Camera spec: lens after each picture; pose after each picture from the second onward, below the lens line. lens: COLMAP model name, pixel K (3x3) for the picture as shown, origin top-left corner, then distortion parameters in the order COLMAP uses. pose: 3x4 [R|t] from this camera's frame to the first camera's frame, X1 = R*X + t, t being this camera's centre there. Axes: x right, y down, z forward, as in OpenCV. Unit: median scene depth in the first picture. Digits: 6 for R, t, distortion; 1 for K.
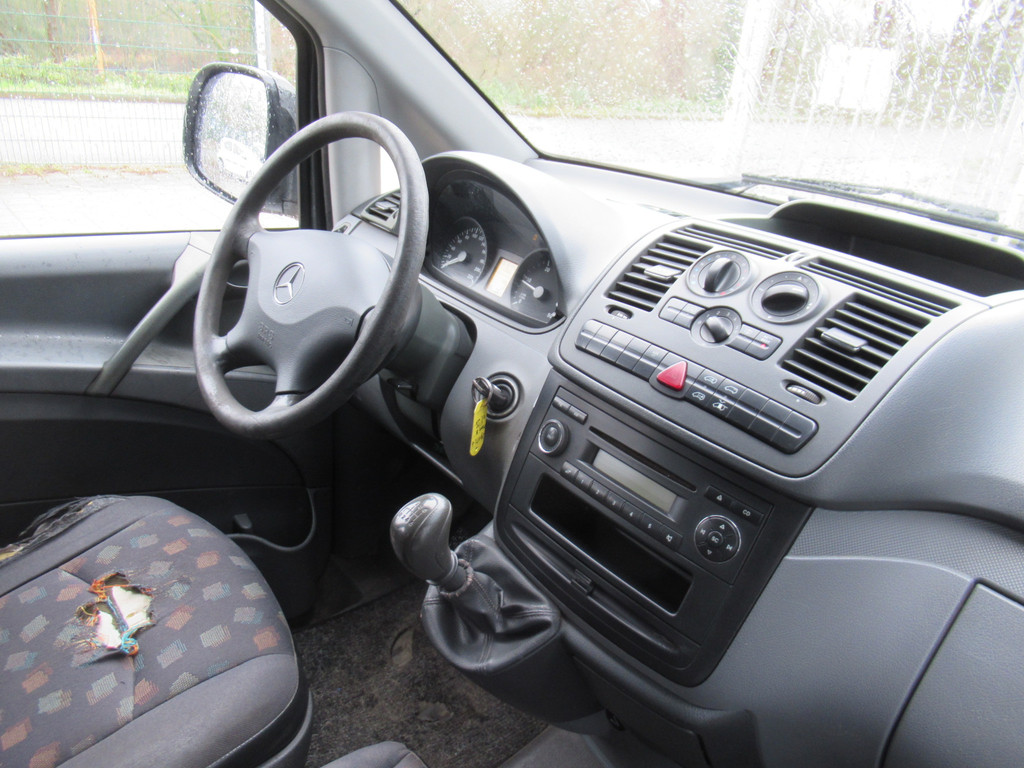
lens RADIAL K [[759.9, 0, 509.5], [0, 759.9, 387.3], [0, 0, 1]] dist [-0.005827, -0.001716]
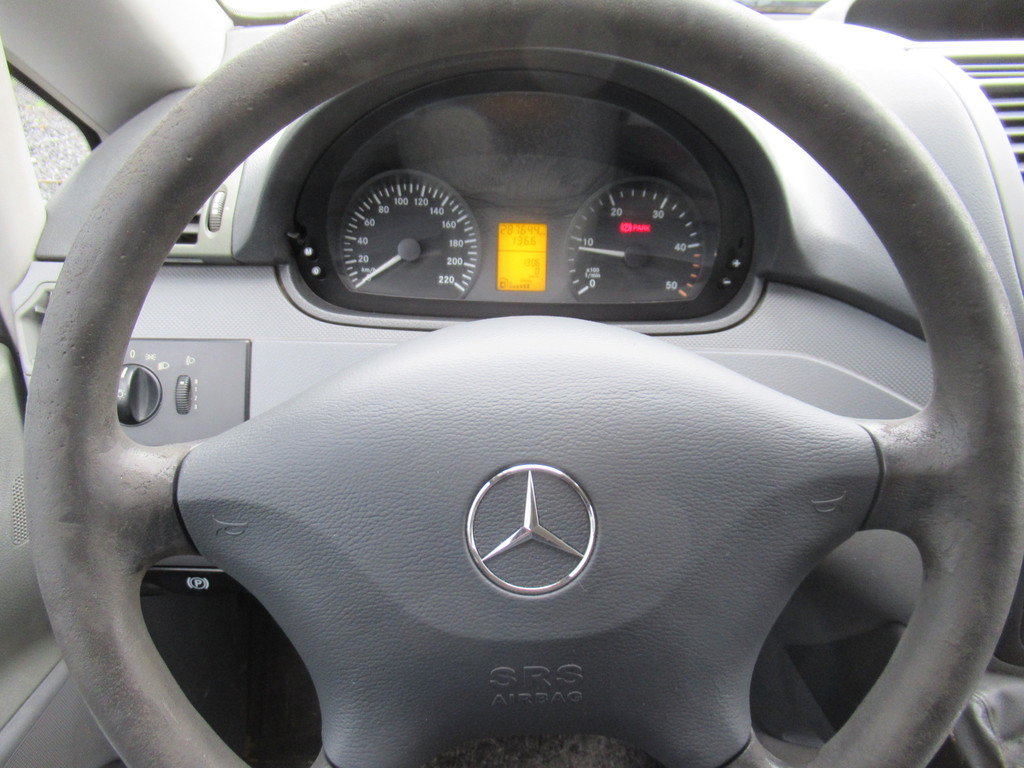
lens RADIAL K [[759.9, 0, 511.9], [0, 759.9, 381.2], [0, 0, 1]] dist [-0.005827, -0.001716]
pose [[0.647876, -0.508550, 0.567128, -0.555645], [0.364990, 0.860728, 0.354866, -0.398644], [-0.668610, -0.022913, 0.743260, 0.913728]]
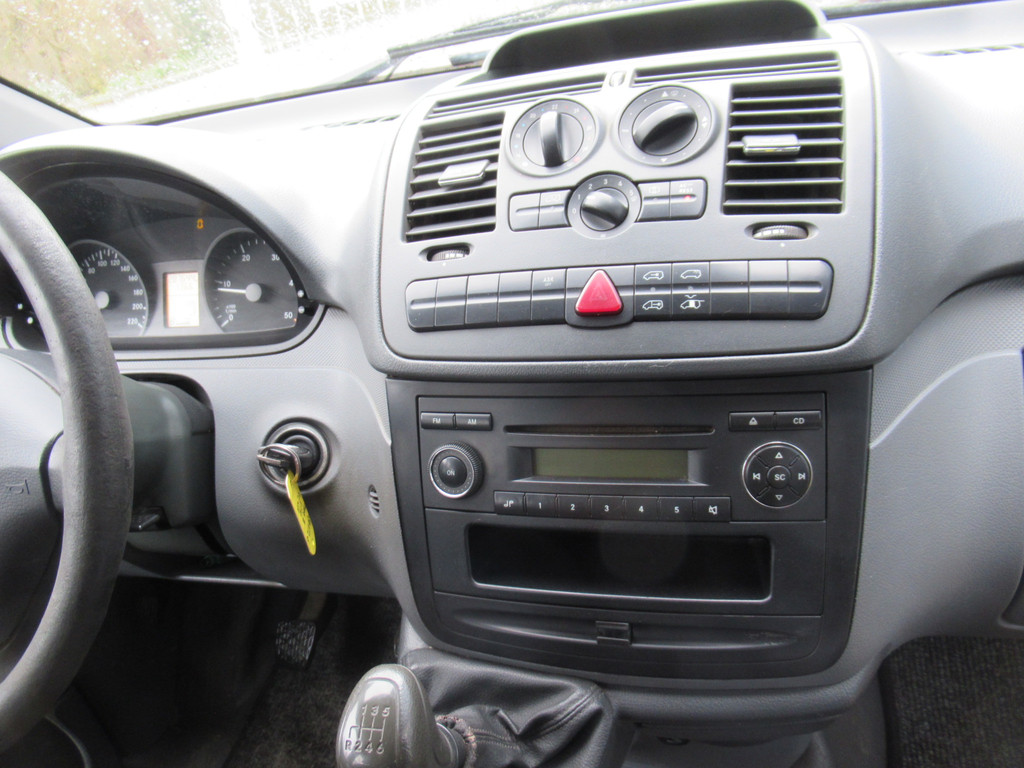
lens RADIAL K [[759.9, 0, 510.5], [0, 759.9, 387.7], [0, 0, 1]] dist [-0.005827, -0.001716]
pose [[0.776577, -0.492640, 0.392726, -0.131870], [0.462567, 0.869048, 0.175463, -0.091700], [-0.427738, 0.045402, 0.902762, 0.416632]]
